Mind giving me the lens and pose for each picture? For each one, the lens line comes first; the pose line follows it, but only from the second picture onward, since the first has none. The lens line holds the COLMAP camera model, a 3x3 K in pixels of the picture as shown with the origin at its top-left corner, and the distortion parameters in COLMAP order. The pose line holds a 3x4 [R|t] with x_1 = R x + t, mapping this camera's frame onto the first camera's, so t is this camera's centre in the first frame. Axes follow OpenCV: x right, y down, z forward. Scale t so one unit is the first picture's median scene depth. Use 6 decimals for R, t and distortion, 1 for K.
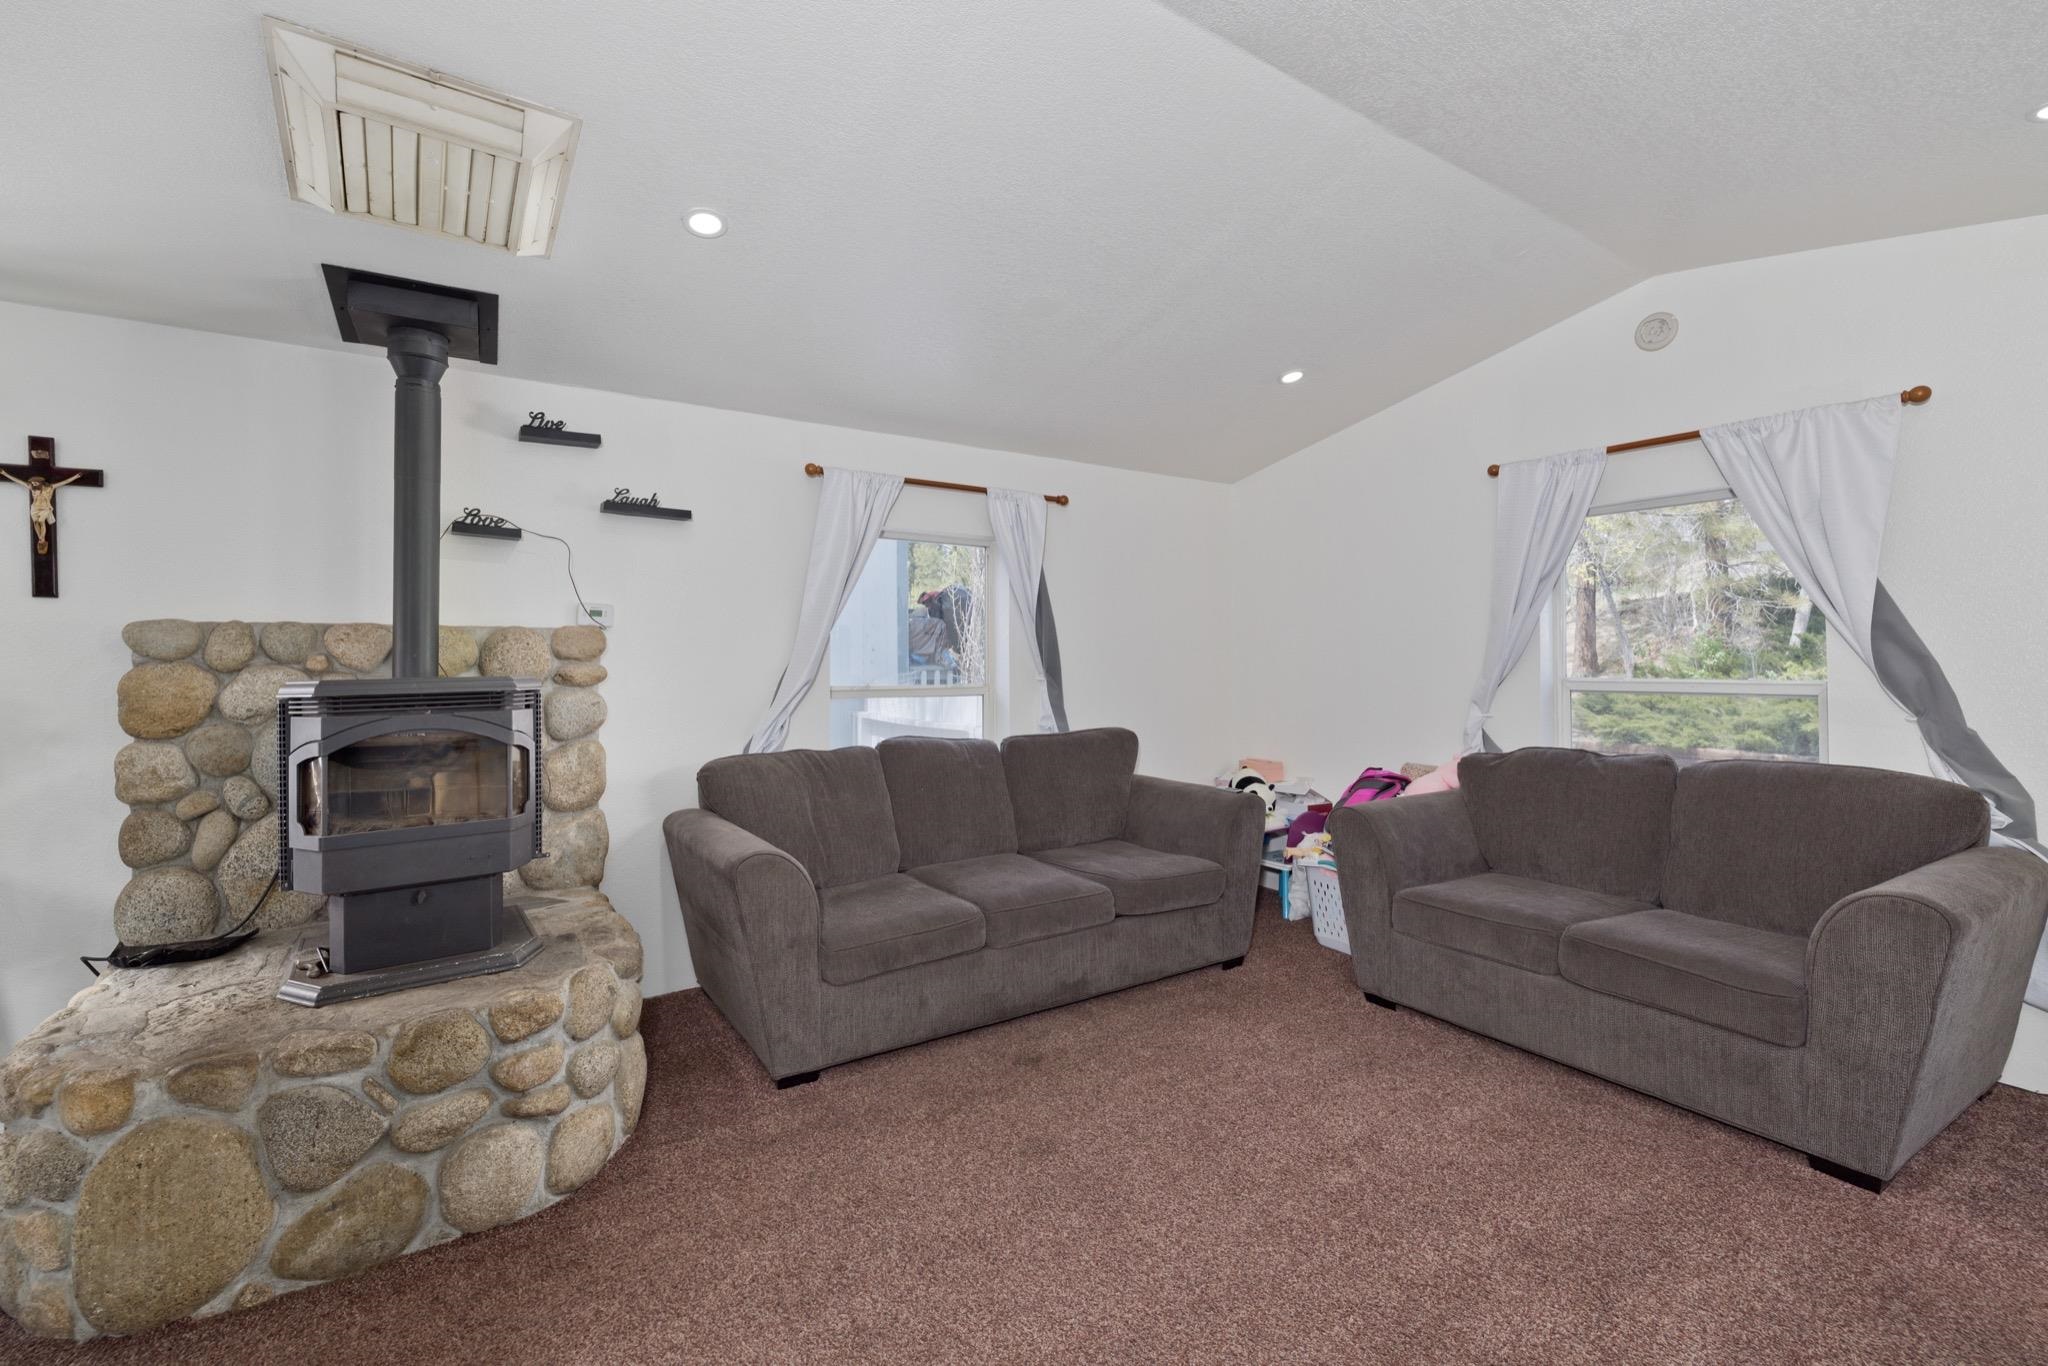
lens RADIAL K [[858.3, 0, 1022.9], [0, 858.3, 671.9], [0, 0, 1]] dist [-0.000957, -0.001019]
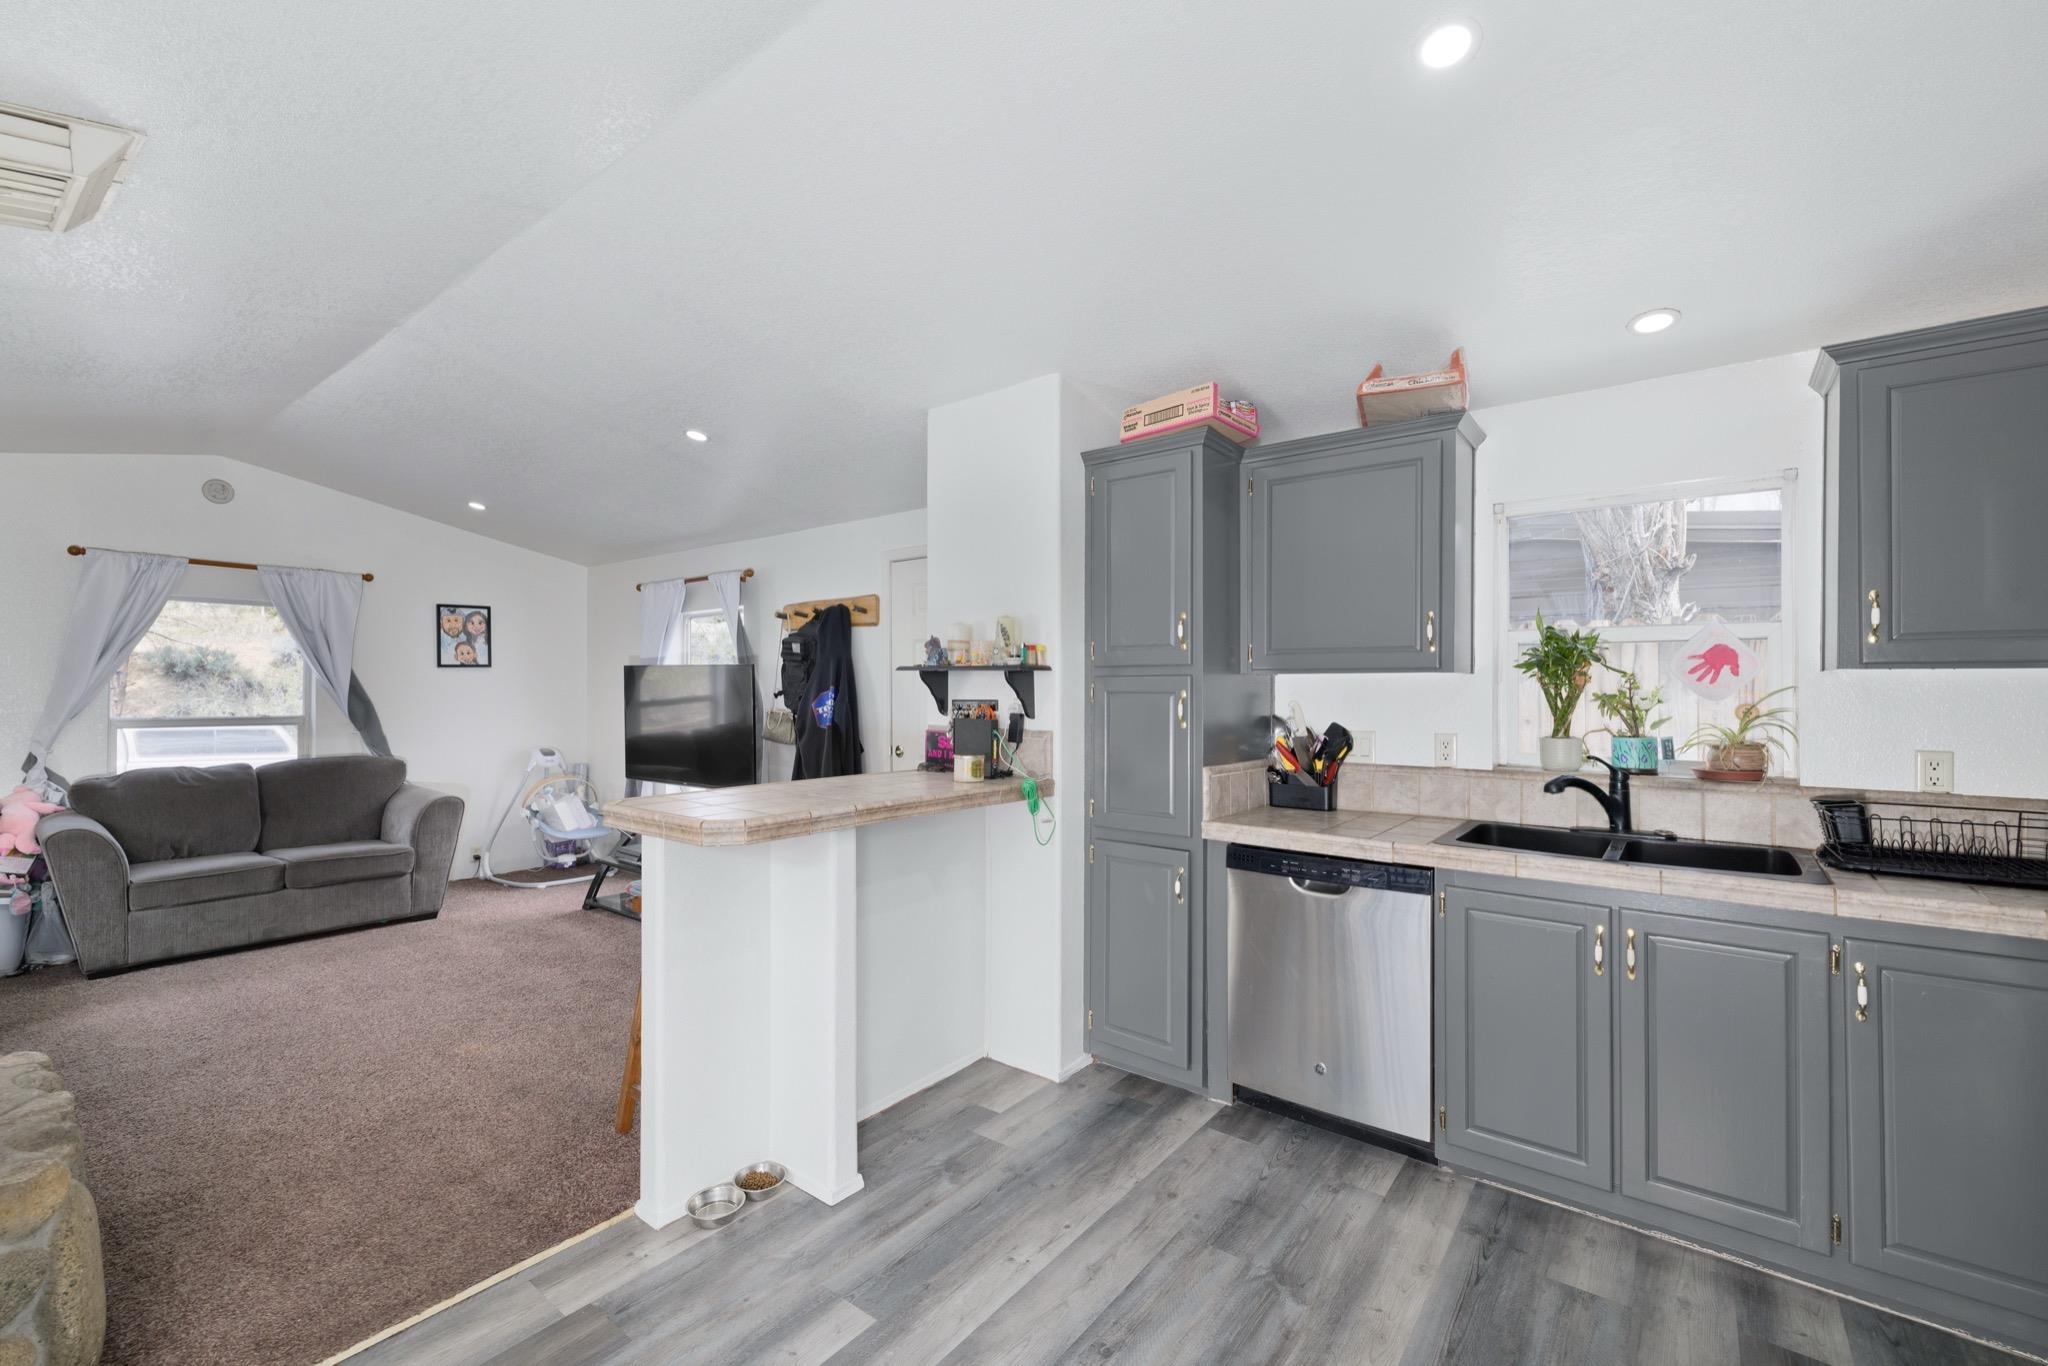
lens RADIAL K [[858.3, 0, 1019.6], [0, 858.3, 682.0], [0, 0, 1]] dist [-0.000957, -0.001019]
pose [[-0.311473, -0.002348, 0.950252, -1.562255], [-0.011019, 0.999939, -0.001141, -0.084534], [-0.950191, -0.010826, -0.311480, 0.129266]]
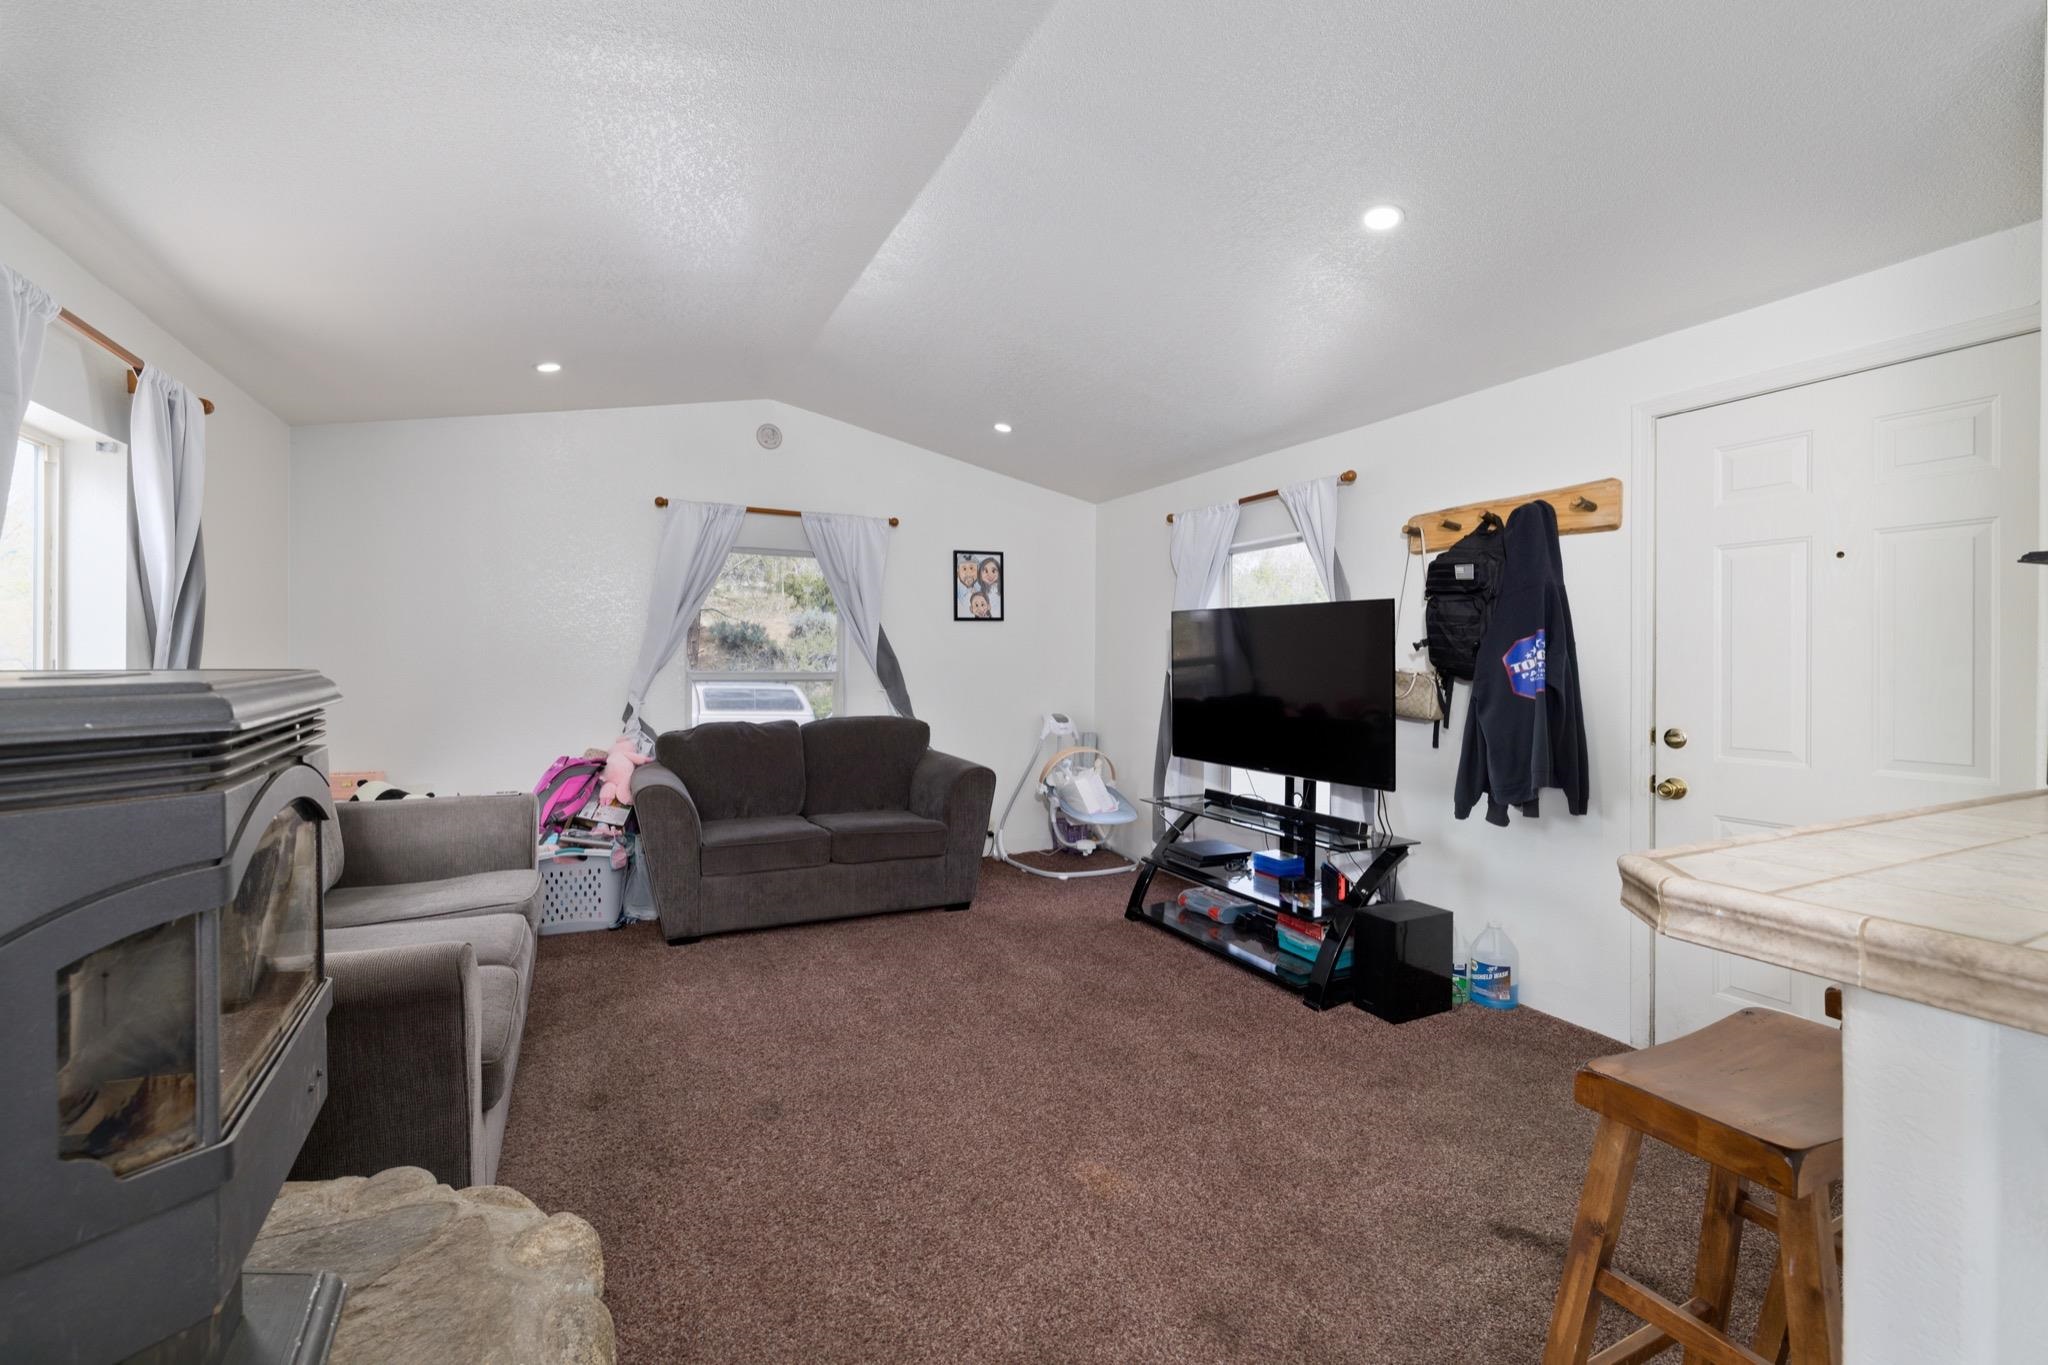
lens RADIAL K [[858.3, 0, 1022.8], [0, 858.3, 664.5], [0, 0, 1]] dist [-0.000957, -0.001019]
pose [[0.127835, -0.013605, 0.991702, -0.907059], [-0.012377, 0.999806, 0.015312, -0.035138], [-0.991718, -0.014232, 0.127641, 0.479238]]
